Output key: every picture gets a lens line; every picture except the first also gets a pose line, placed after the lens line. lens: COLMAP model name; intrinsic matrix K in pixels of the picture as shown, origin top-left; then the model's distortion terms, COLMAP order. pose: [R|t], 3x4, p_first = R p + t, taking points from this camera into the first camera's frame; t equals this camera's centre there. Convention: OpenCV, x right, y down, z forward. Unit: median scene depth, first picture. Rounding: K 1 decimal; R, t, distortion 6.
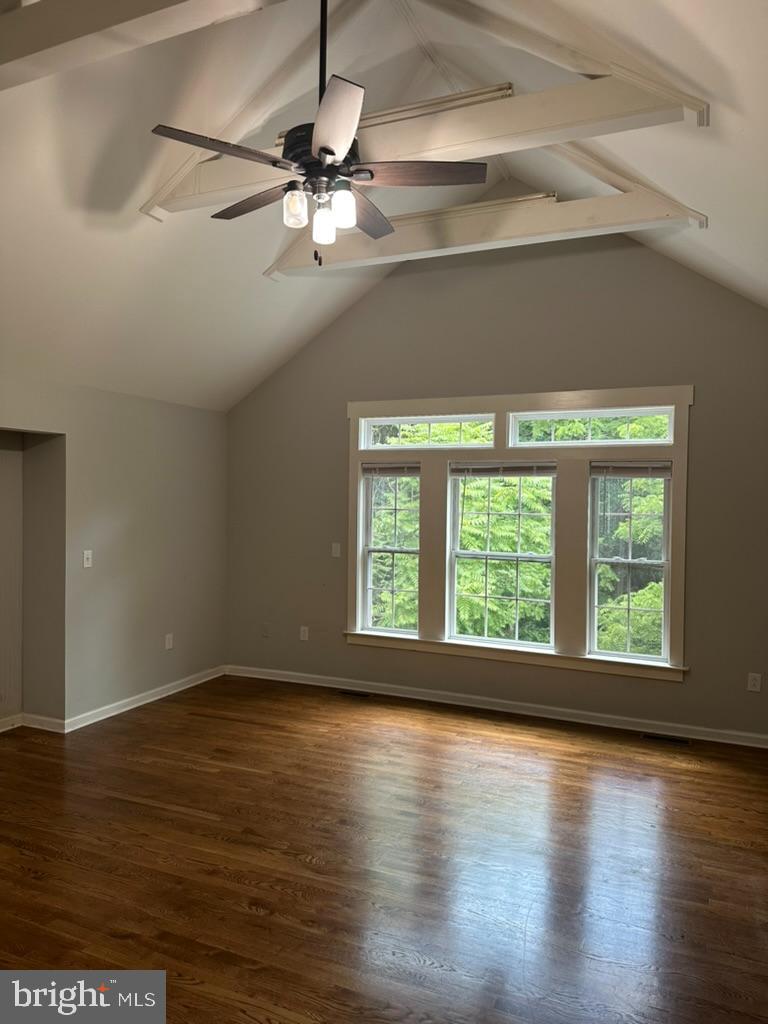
lens RADIAL K [[719.6, 0, 386.8], [0, 719.6, 514.0], [0, 0, 1]] dist [0.117658, -0.164196]
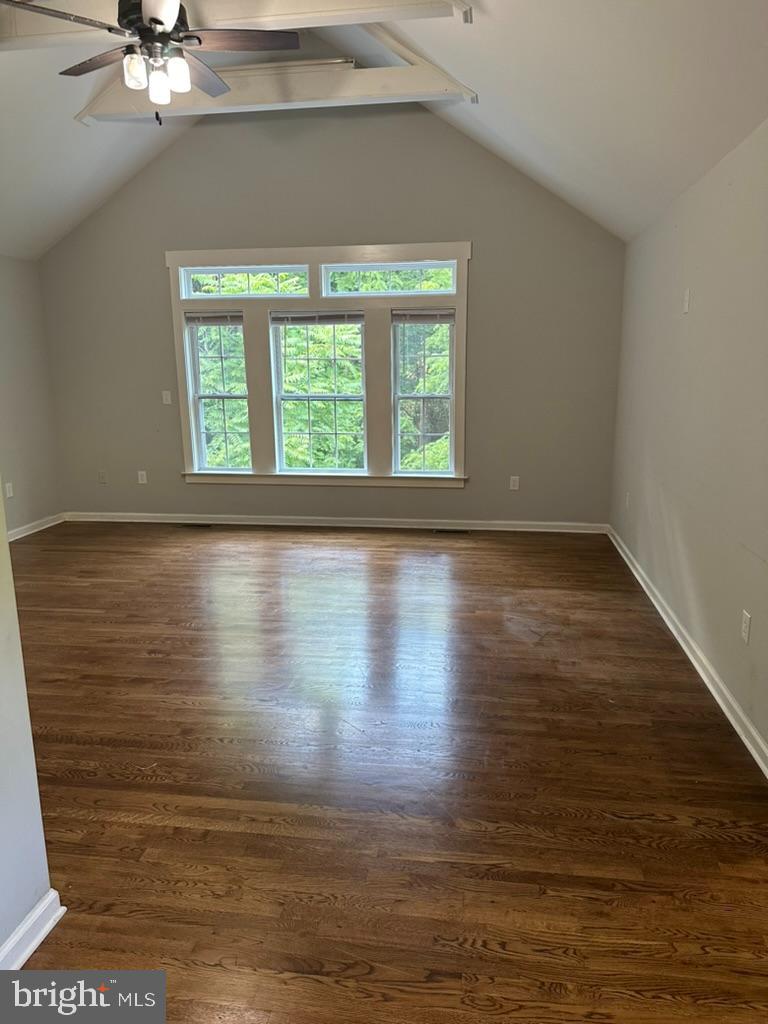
lens RADIAL K [[722.0, 0, 394.6], [0, 722.0, 522.7], [0, 0, 1]] dist [0.076999, -0.092359]
pose [[0.962636, -0.079522, 0.258861, -0.049473], [0.027677, 0.979797, 0.198071, 0.034276], [-0.269382, -0.183506, 0.945388, -0.186090]]
